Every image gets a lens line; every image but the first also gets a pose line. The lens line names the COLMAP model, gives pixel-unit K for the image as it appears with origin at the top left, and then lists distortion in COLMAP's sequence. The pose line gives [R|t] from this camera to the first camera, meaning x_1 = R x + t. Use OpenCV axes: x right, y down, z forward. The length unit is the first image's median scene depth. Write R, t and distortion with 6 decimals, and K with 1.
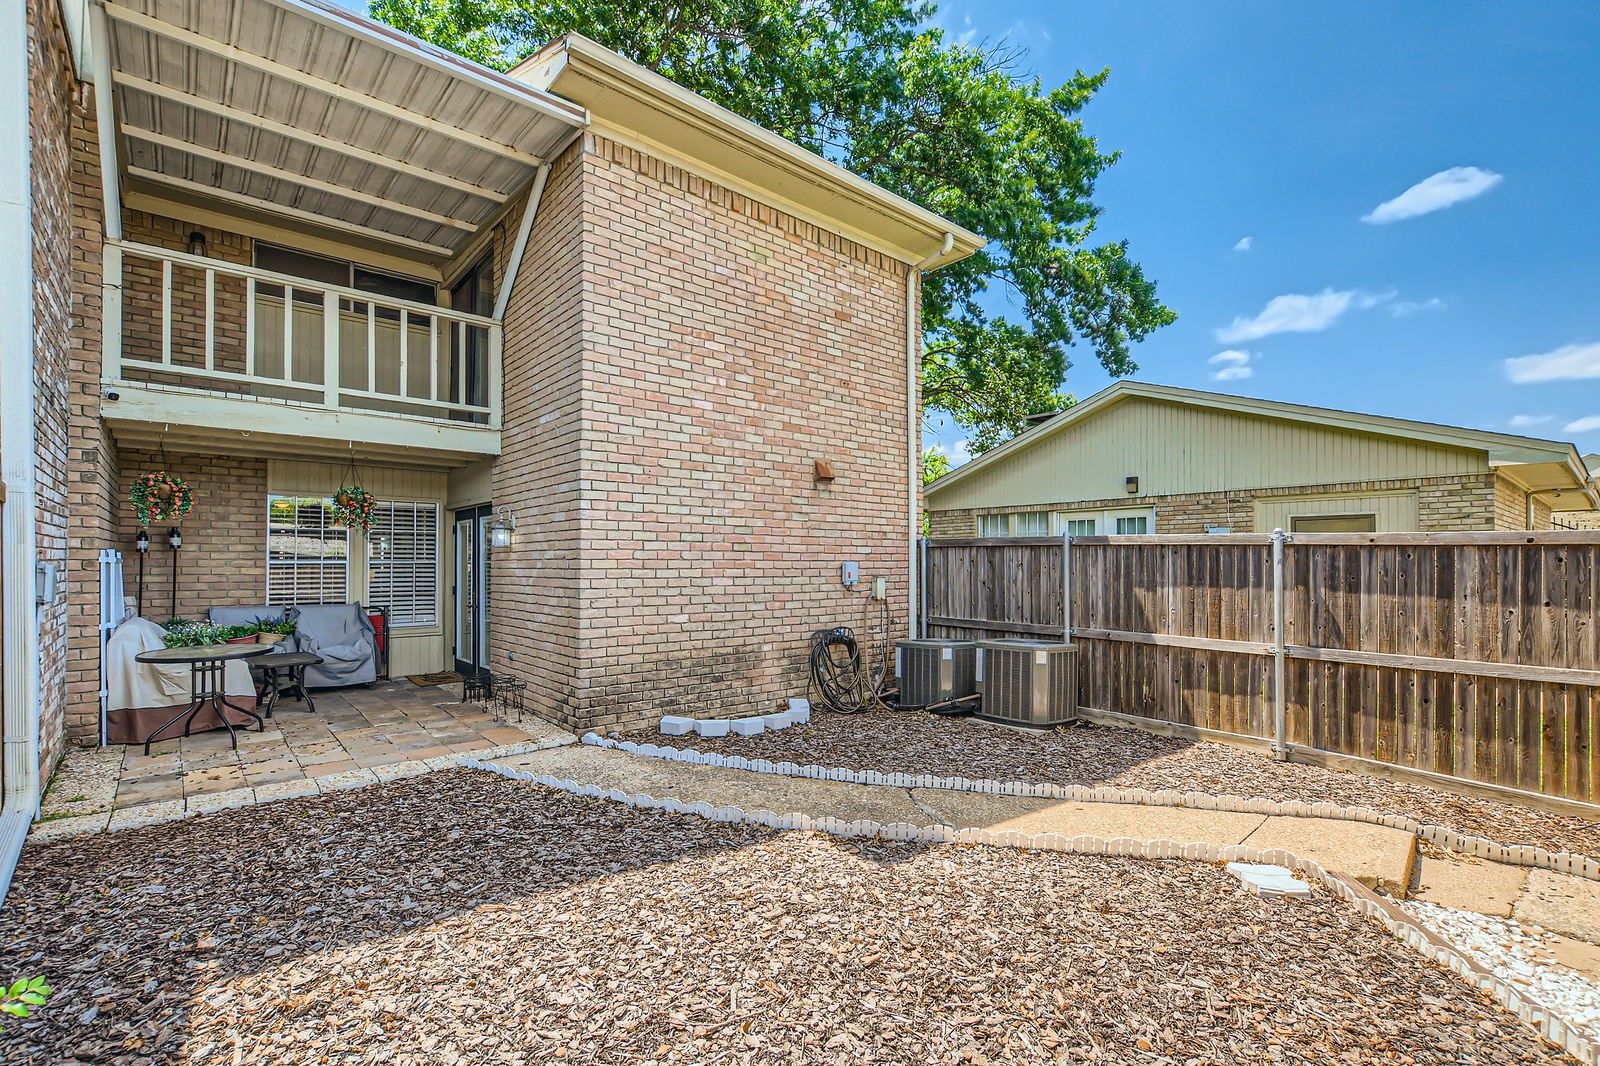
lens RADIAL K [[707.7, 0, 812.7], [0, 707.7, 561.1], [0, 0, 1]] dist [0.003707, -0.000488]
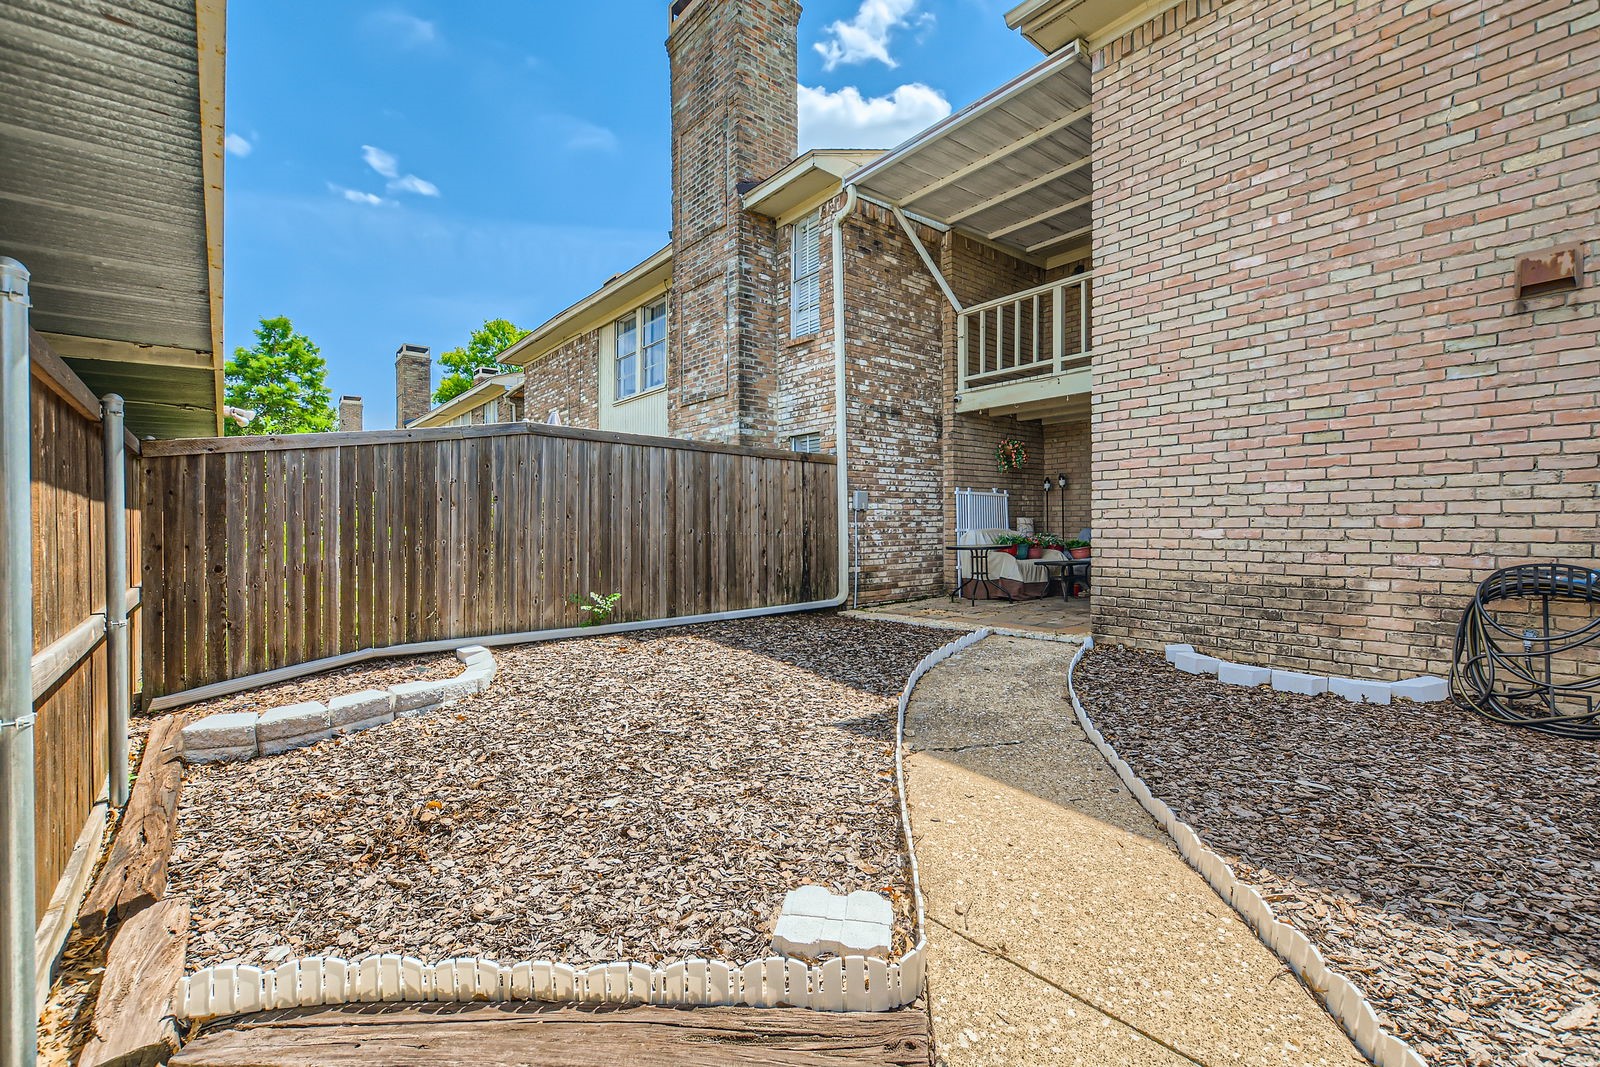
lens RADIAL K [[707.7, 0, 807.2], [0, 707.7, 534.5], [0, 0, 1]] dist [0.003707, -0.000488]
pose [[-0.019641, 0.010770, -0.999749, 0.686944], [0.014345, 0.999842, 0.010489, 0.069082], [0.999704, -0.014136, -0.019792, 0.559449]]
